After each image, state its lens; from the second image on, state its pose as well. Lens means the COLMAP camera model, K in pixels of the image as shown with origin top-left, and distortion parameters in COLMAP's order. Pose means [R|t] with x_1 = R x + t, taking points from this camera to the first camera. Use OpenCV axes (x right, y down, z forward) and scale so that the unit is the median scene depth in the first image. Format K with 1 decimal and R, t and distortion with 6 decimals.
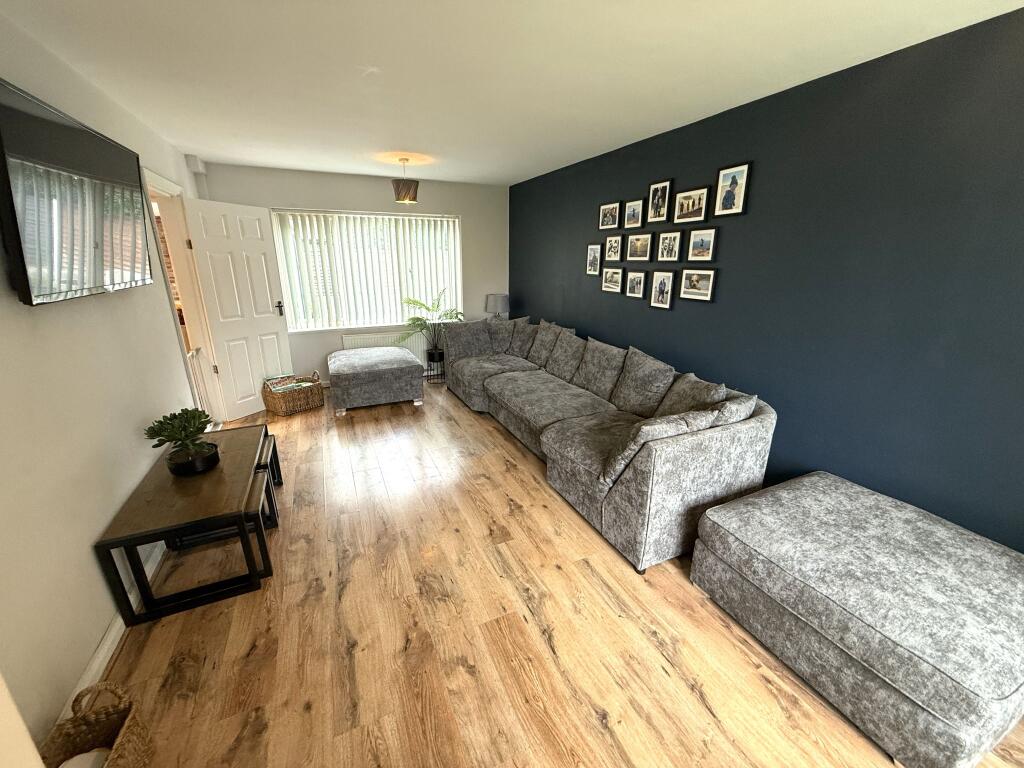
lens RADIAL K [[407.8, 0, 509.4], [0, 407.8, 384.7], [0, 0, 1]] dist [0.001203, -0.000565]
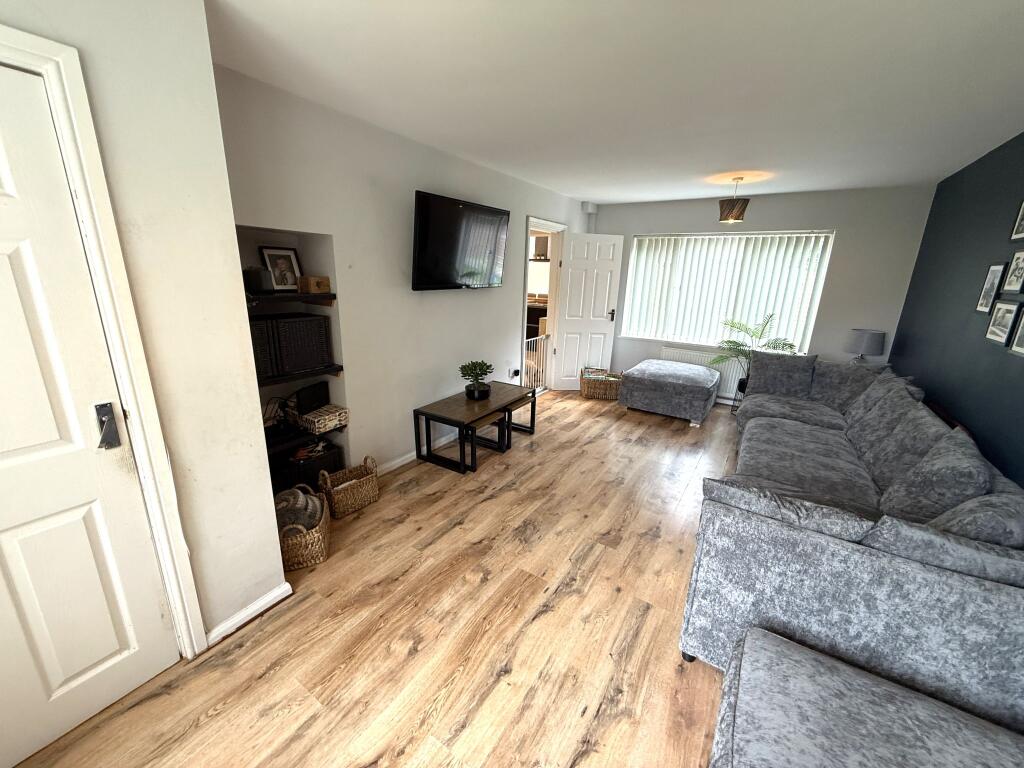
lens RADIAL K [[407.8, 0, 507.3], [0, 407.8, 384.0], [0, 0, 1]] dist [0.001203, -0.000565]
pose [[0.530641, 0.239592, -0.813029, 0.640334], [-0.277411, 0.955479, 0.100513, -0.045331], [0.800914, 0.172207, 0.573482, 0.140381]]
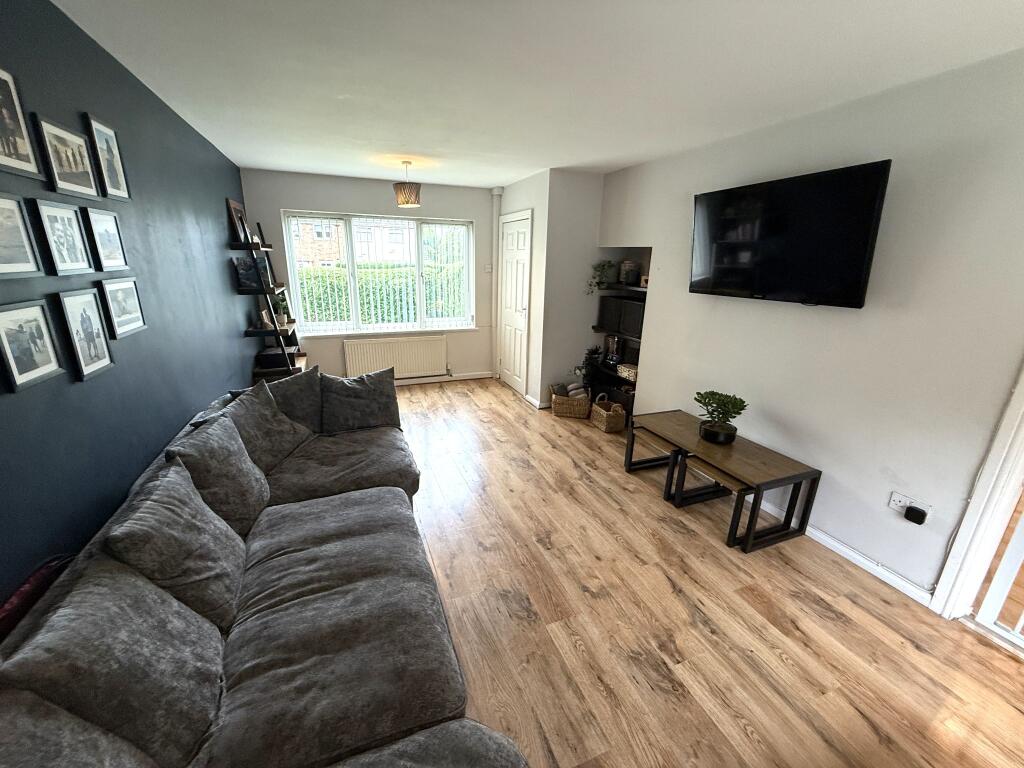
lens RADIAL K [[407.8, 0, 511.3], [0, 407.8, 380.0], [0, 0, 1]] dist [0.001203, -0.000565]
pose [[-0.998628, -0.039809, 0.034034, -0.171427], [-0.014206, 0.831346, 0.555573, -0.658308], [-0.050411, 0.554327, -0.830771, 2.027124]]
